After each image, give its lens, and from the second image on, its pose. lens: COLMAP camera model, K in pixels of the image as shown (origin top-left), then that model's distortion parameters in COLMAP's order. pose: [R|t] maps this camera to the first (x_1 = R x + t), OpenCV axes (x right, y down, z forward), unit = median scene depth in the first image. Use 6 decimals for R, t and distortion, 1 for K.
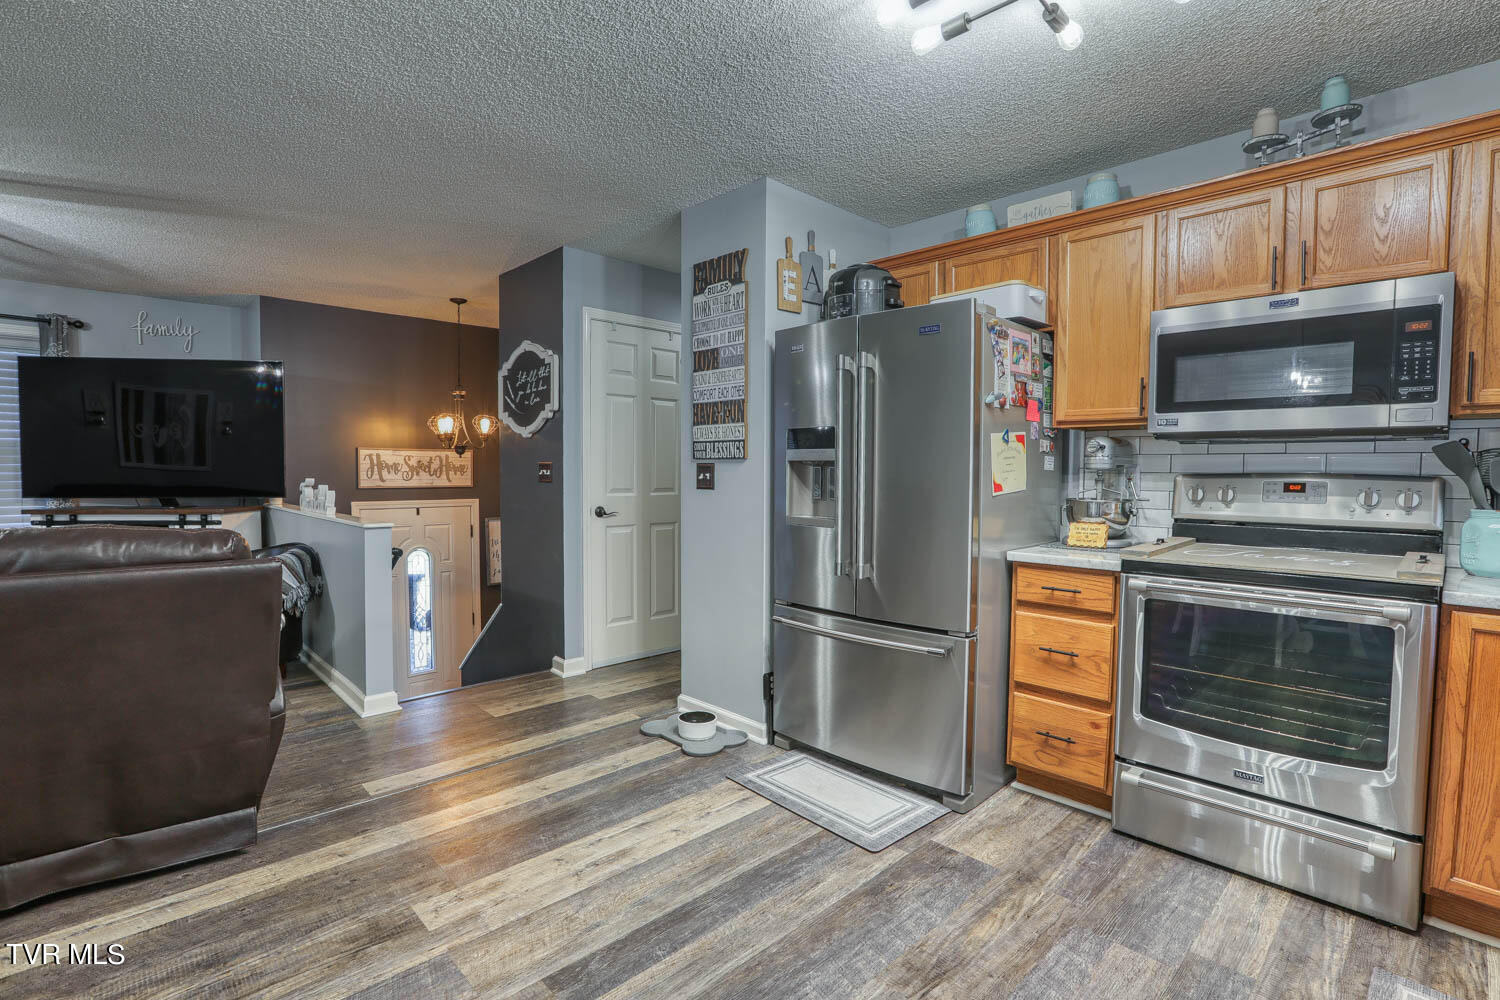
lens RADIAL K [[700.5, 0, 760.6], [0, 700.5, 508.2], [0, 0, 1]] dist [-0.035790, 0.008488]
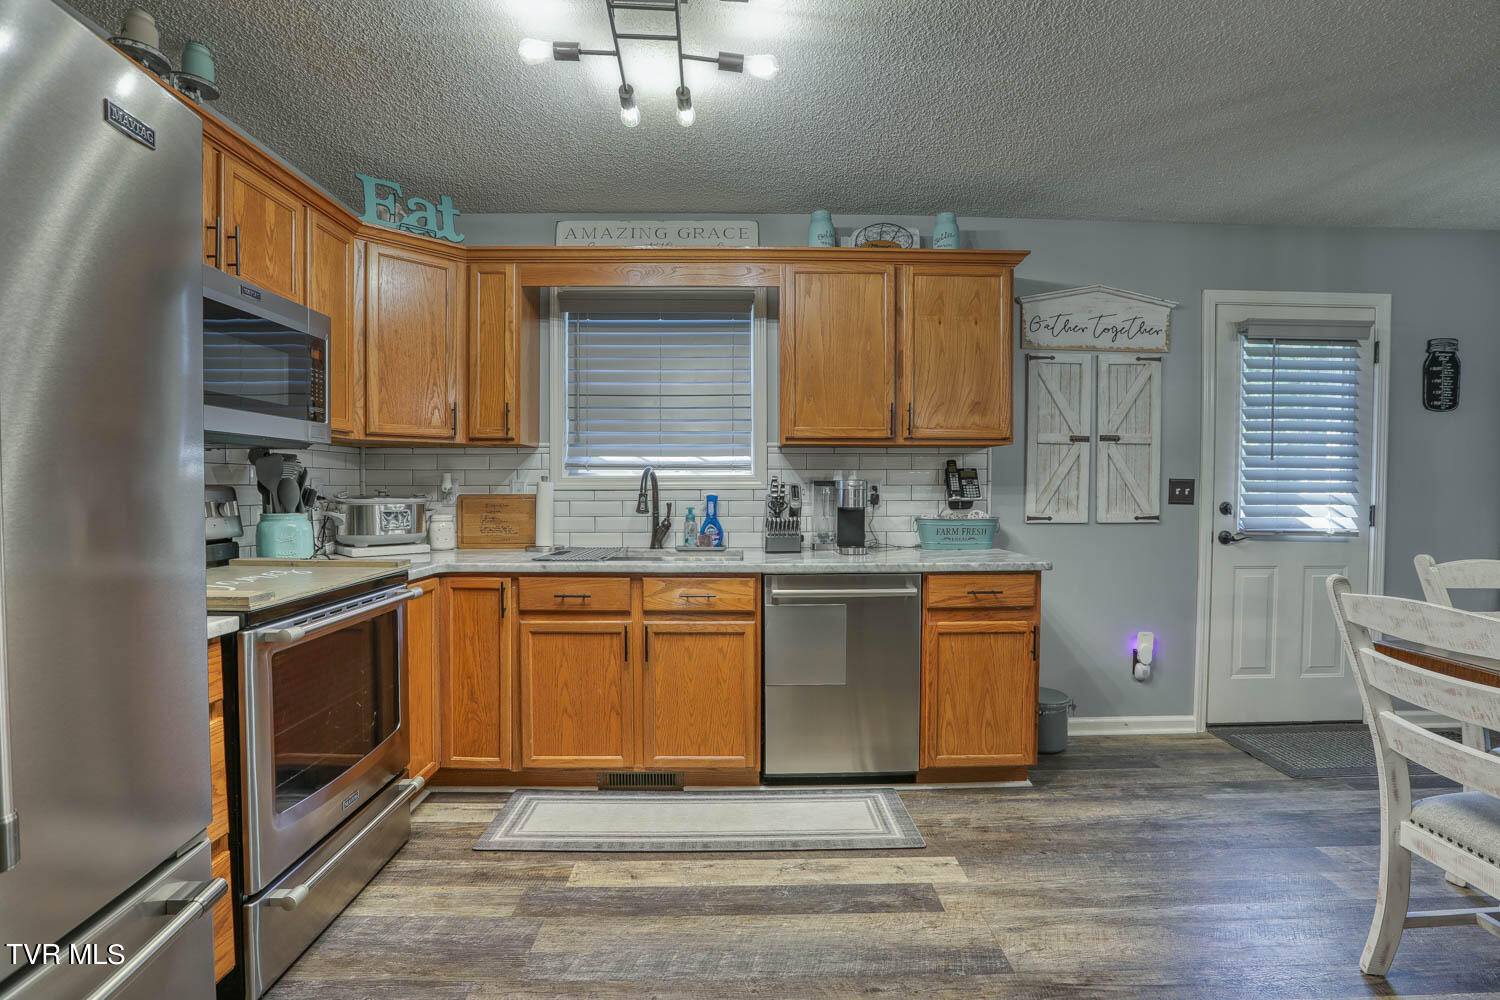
lens RADIAL K [[700.5, 0, 744.3], [0, 700.5, 502.2], [0, 0, 1]] dist [-0.035790, 0.008488]
pose [[-0.725667, -0.024916, 0.687595, -0.378916], [0.033016, 0.996932, 0.070970, -0.081581], [-0.687254, 0.074202, -0.722618, 1.438228]]
